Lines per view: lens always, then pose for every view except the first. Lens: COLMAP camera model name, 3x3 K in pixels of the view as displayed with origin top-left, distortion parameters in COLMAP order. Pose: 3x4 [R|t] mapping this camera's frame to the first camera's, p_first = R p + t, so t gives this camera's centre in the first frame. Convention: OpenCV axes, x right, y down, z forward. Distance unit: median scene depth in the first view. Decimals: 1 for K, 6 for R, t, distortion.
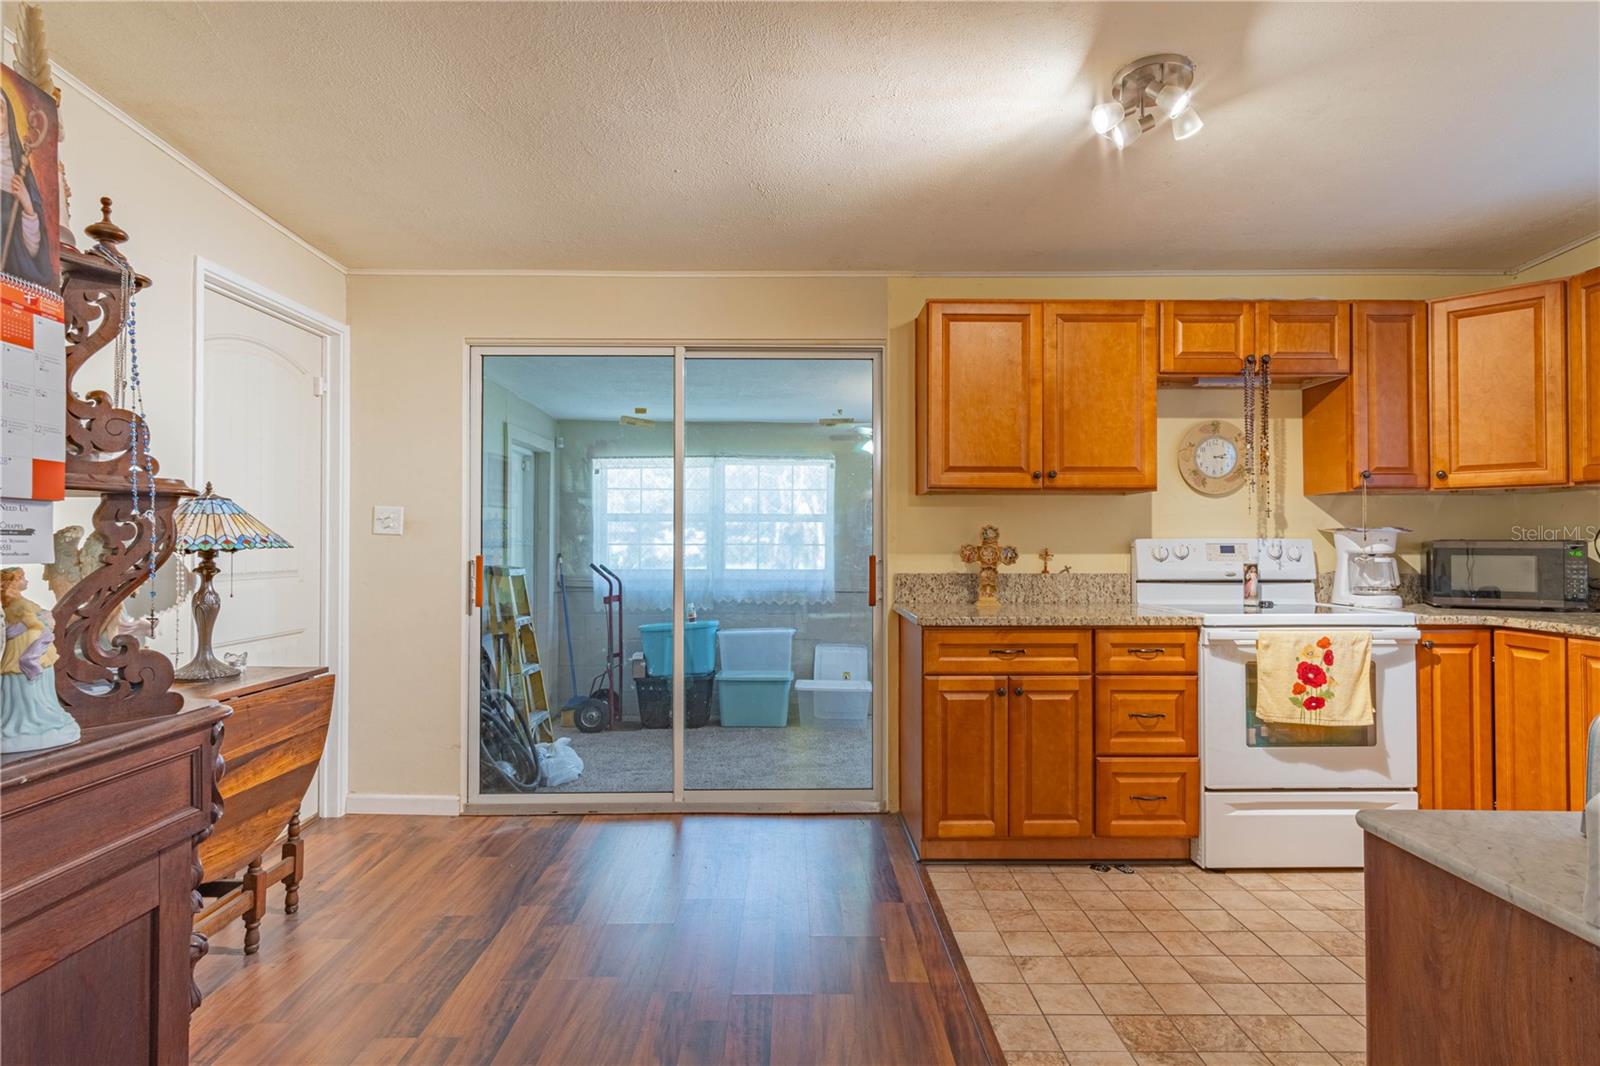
lens RADIAL K [[858.9, 0, 796.7], [0, 858.9, 534.6], [0, 0, 1]] dist [0.001640, -0.000064]
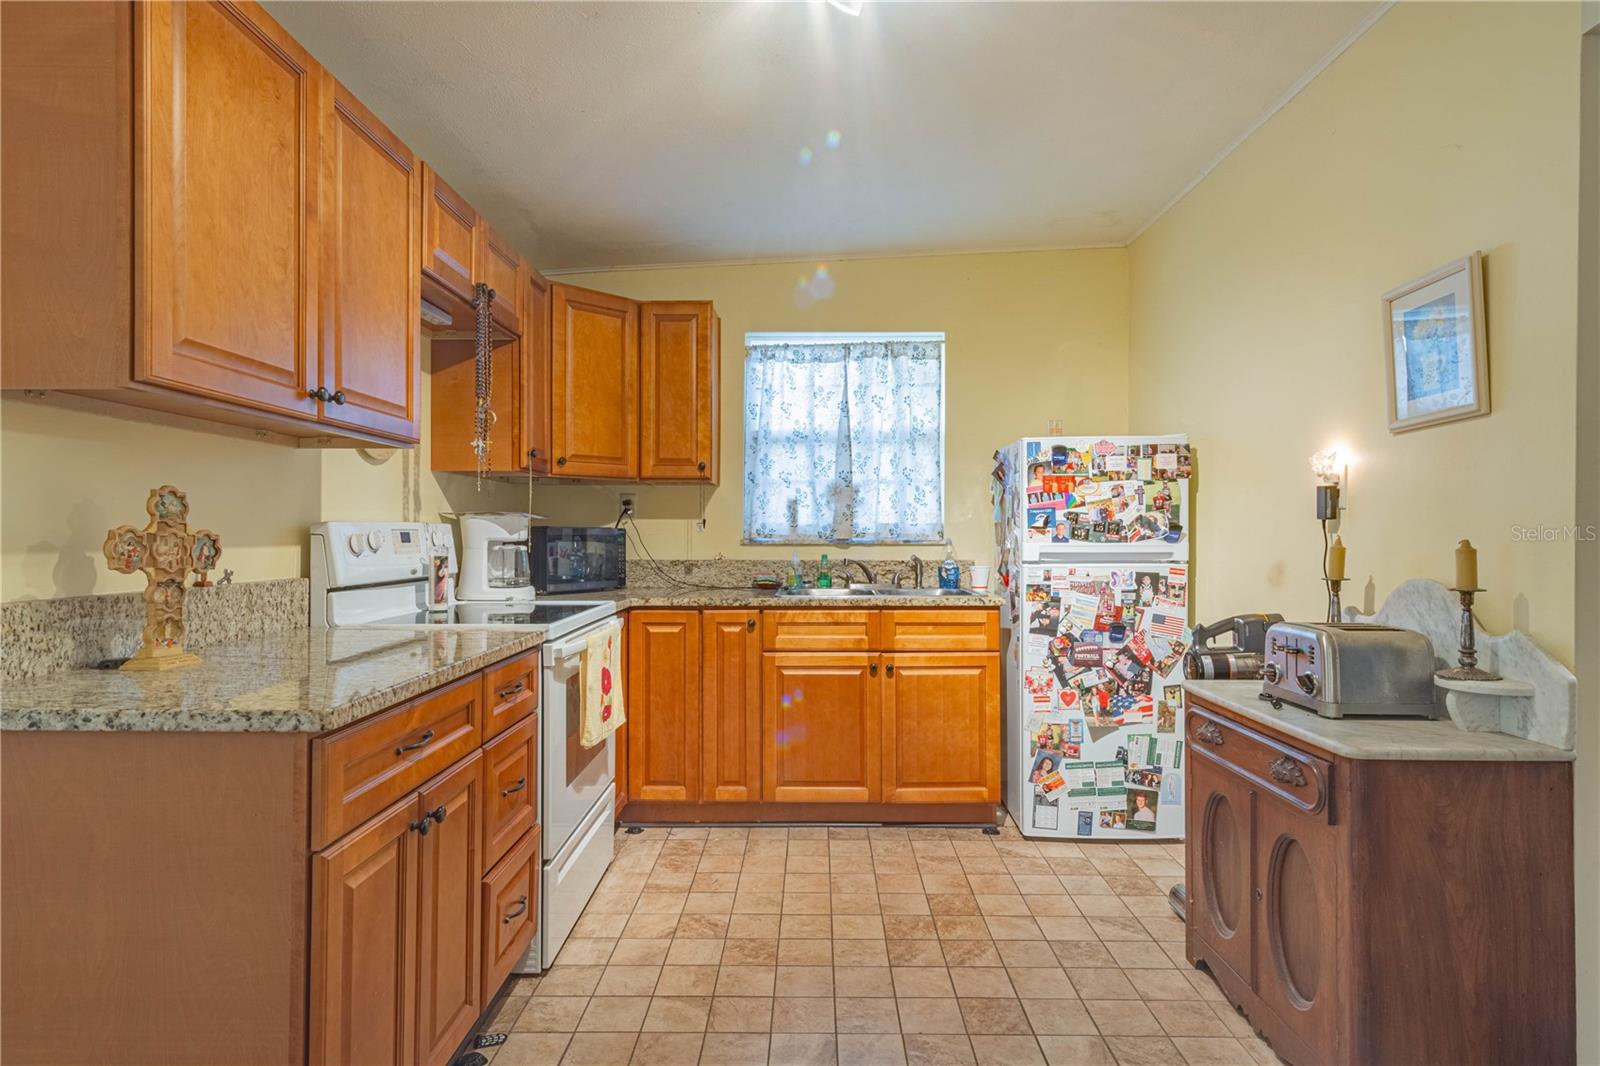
lens RADIAL K [[845.5, 0, 800.0], [0, 845.5, 533.0], [0, 0, 1]] dist [0.001483, -0.000166]
pose [[0.016197, 0.000321, 0.999869, -0.236416], [-0.011587, 0.999933, -0.000133, 0.011207], [-0.999802, -0.011583, 0.016200, 0.750851]]
